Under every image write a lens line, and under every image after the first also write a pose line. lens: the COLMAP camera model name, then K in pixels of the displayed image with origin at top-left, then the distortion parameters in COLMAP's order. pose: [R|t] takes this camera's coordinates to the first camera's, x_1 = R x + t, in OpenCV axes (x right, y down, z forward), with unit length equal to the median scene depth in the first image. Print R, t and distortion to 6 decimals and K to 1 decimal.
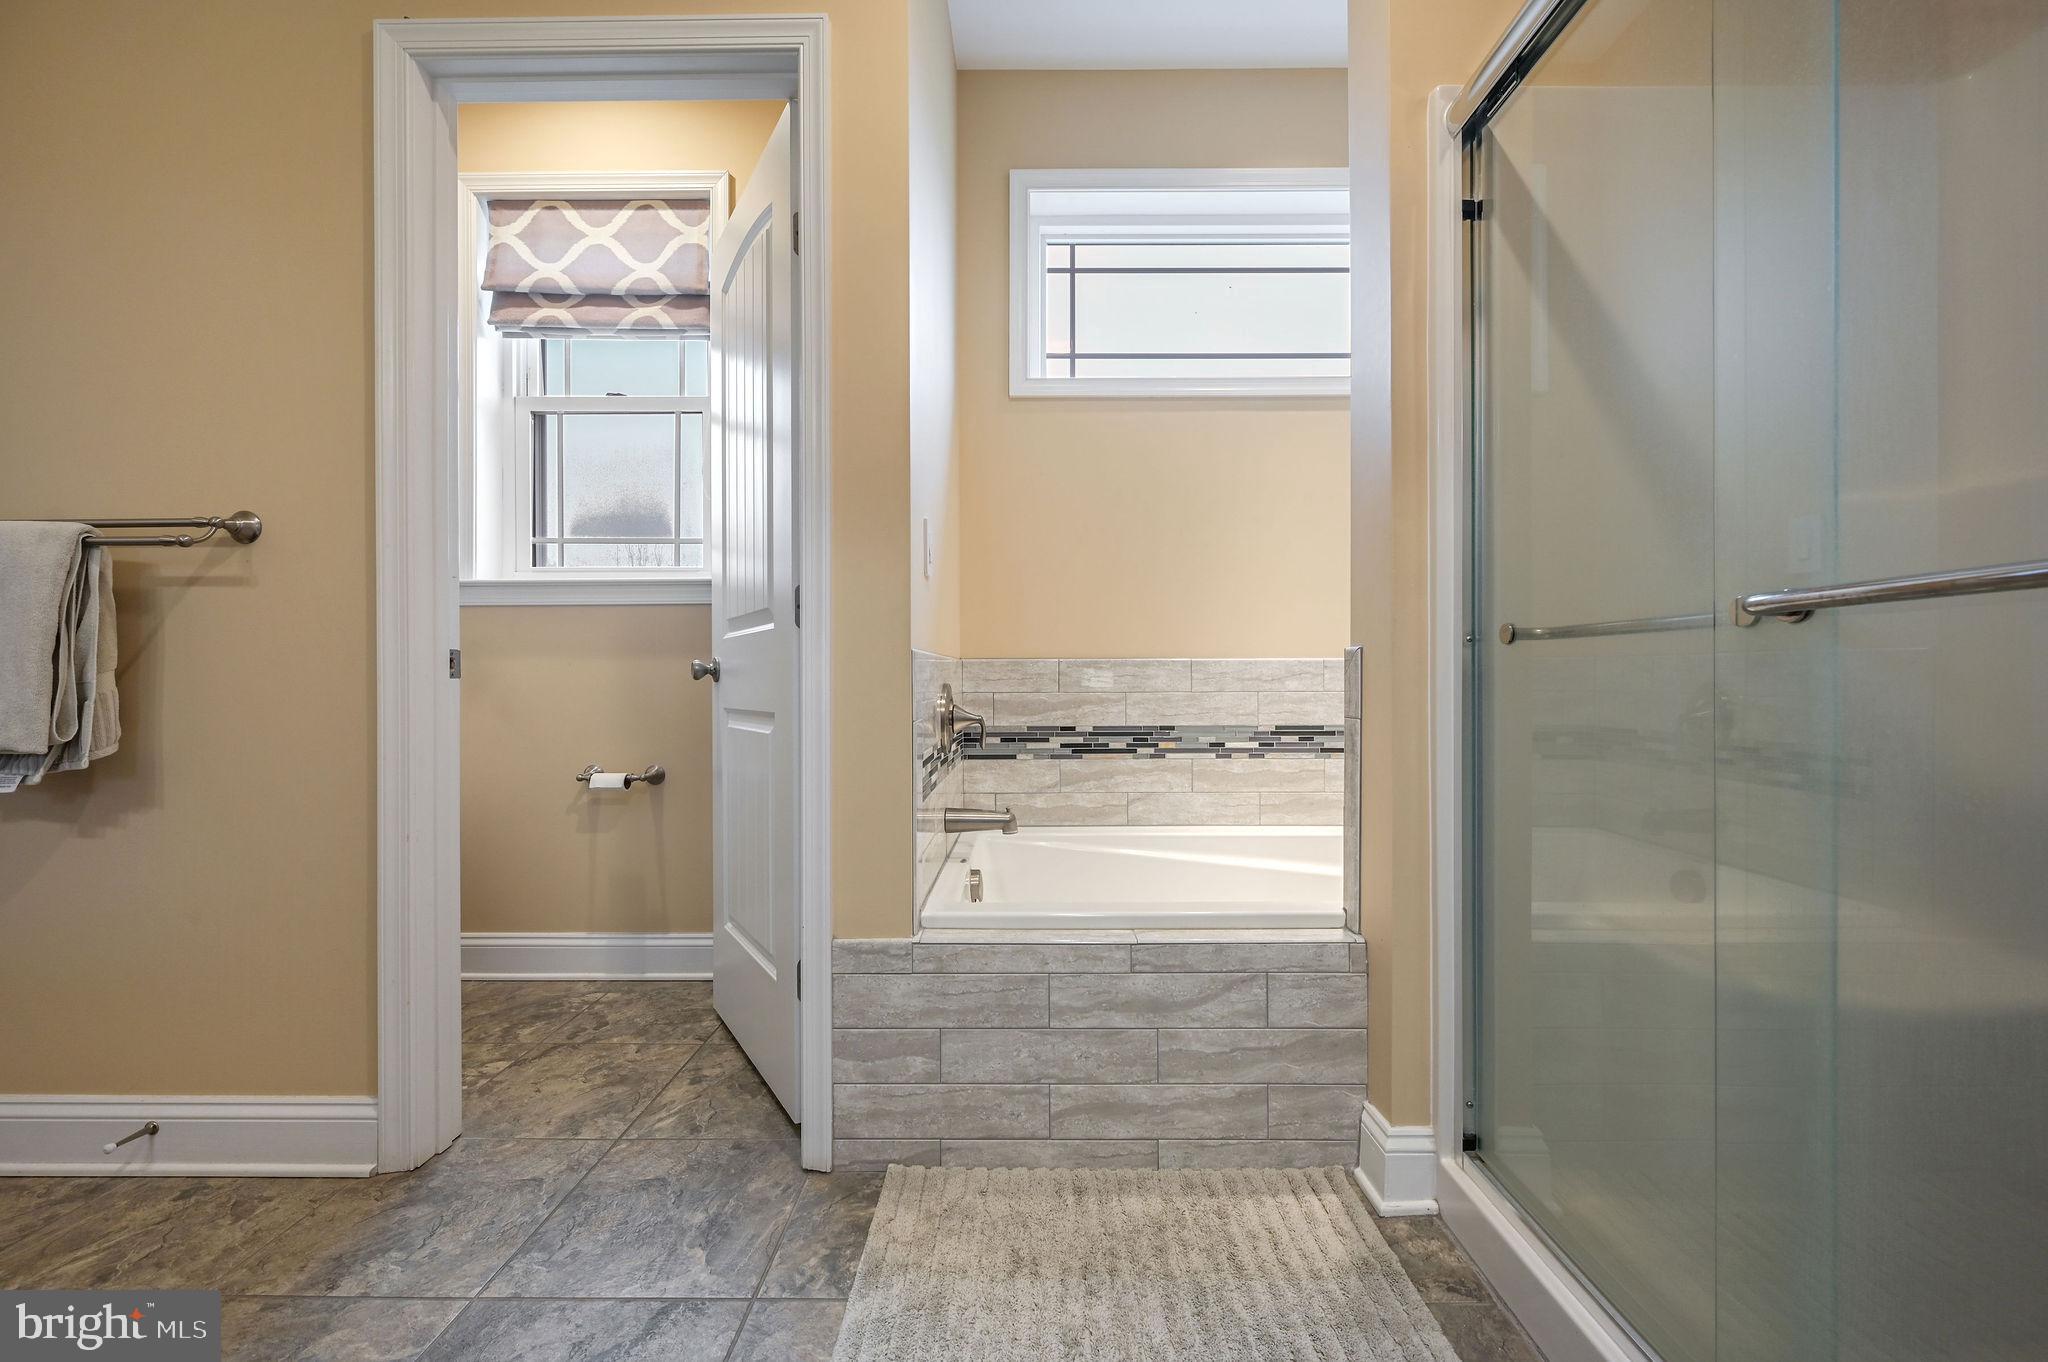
lens RADIAL K [[818.2, 0, 1025.4], [0, 818.2, 675.9], [0, 0, 1]] dist [-0.000654, 0.000003]
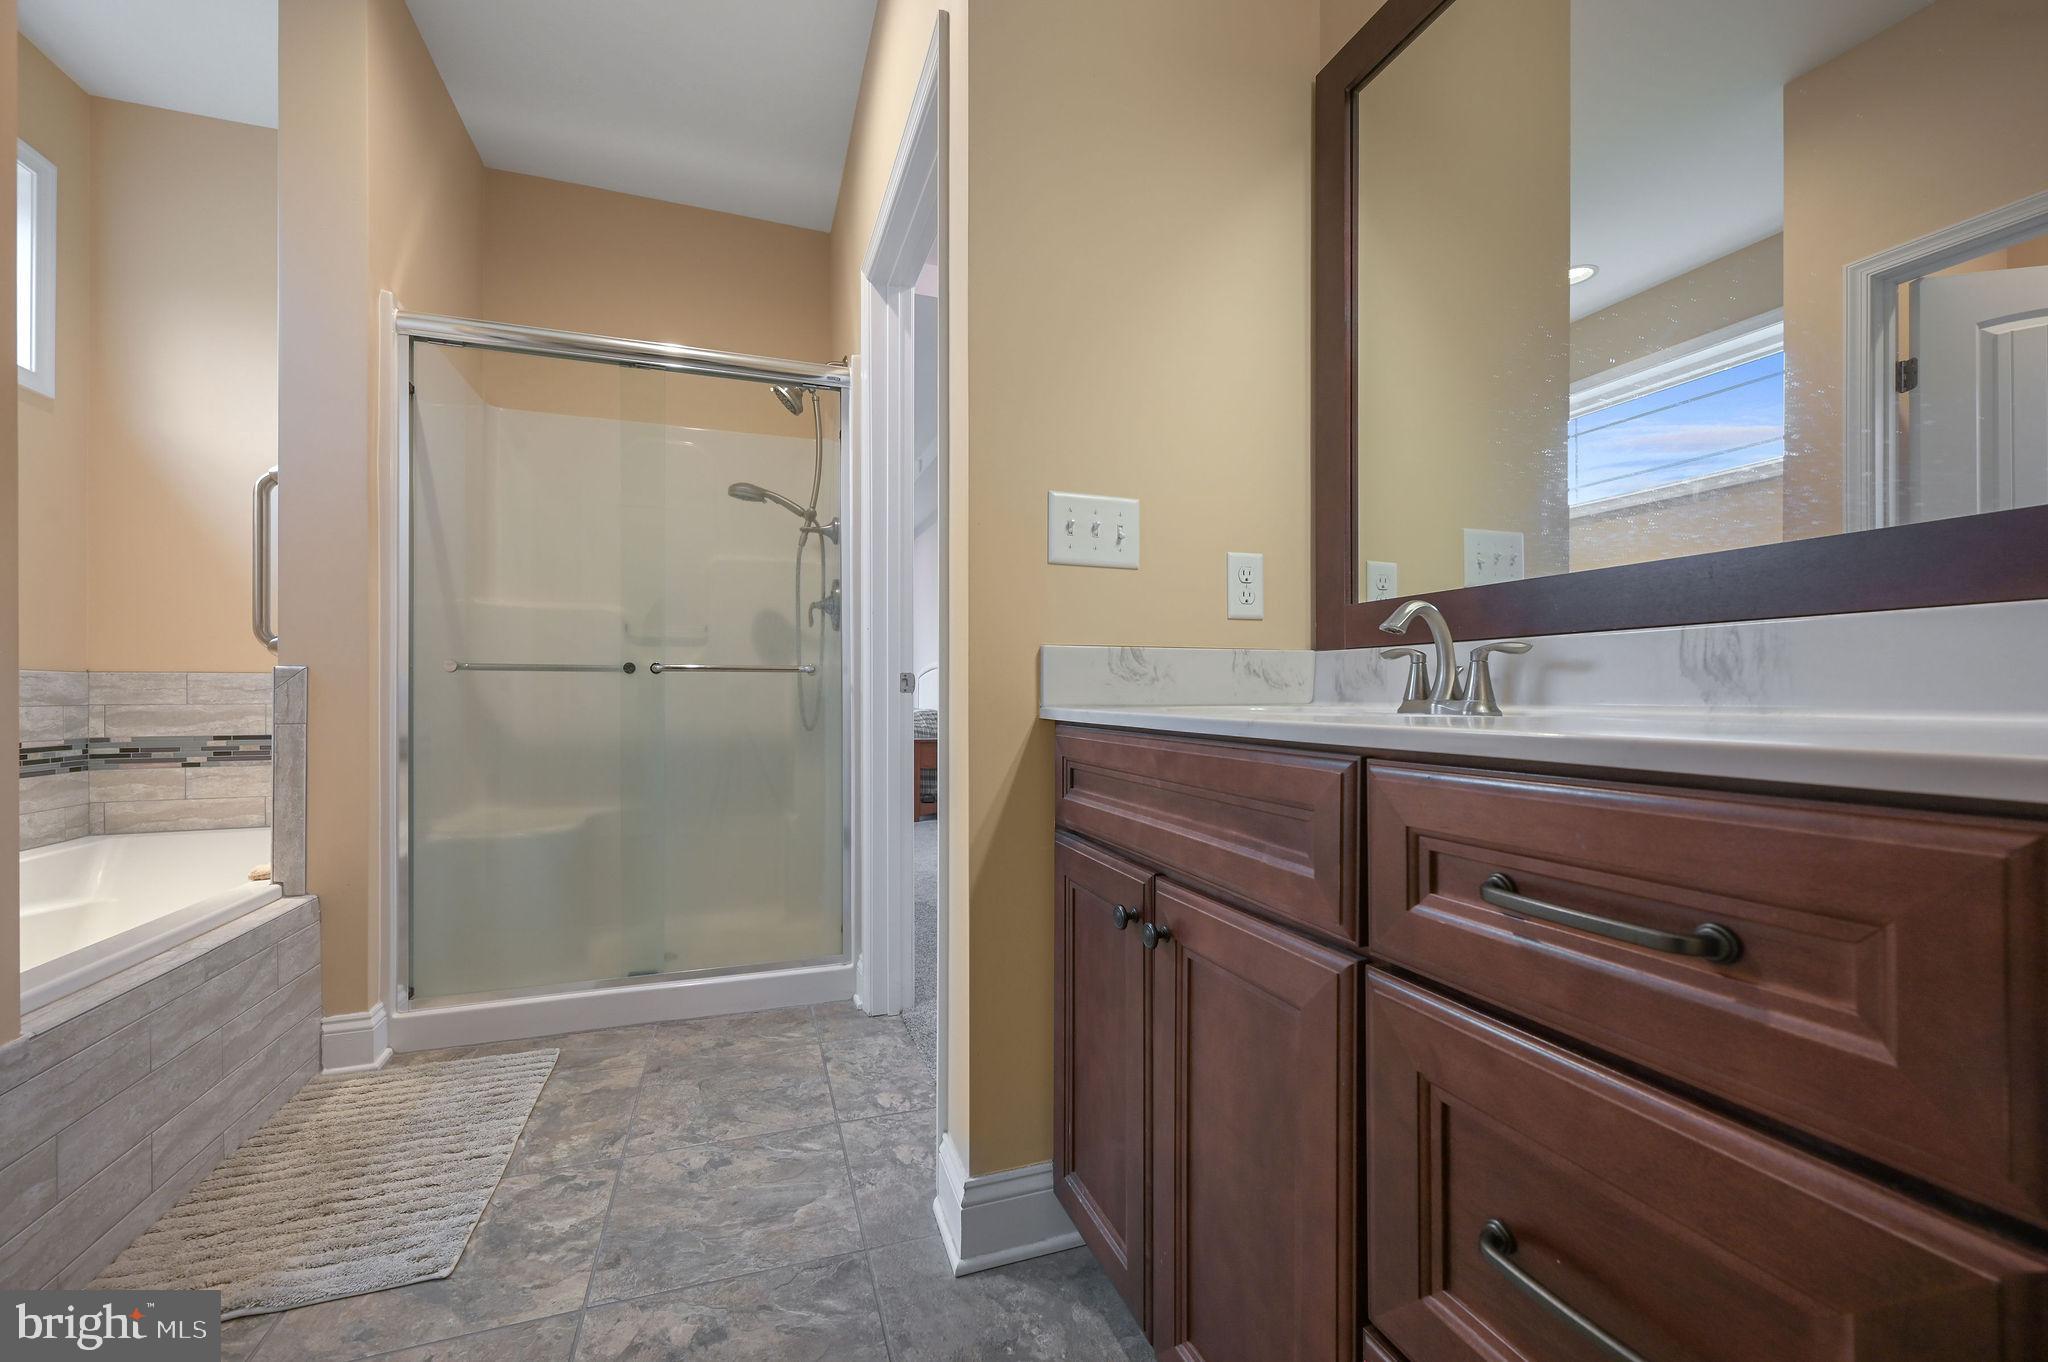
lens RADIAL K [[818.2, 0, 1023.2], [0, 818.2, 690.7], [0, 0, 1]] dist [-0.000654, 0.000003]
pose [[-0.346712, 0.009967, 0.937919, -1.171240], [0.005713, 0.999947, -0.008515, 0.017113], [-0.937954, 0.002406, -0.346751, 0.401430]]
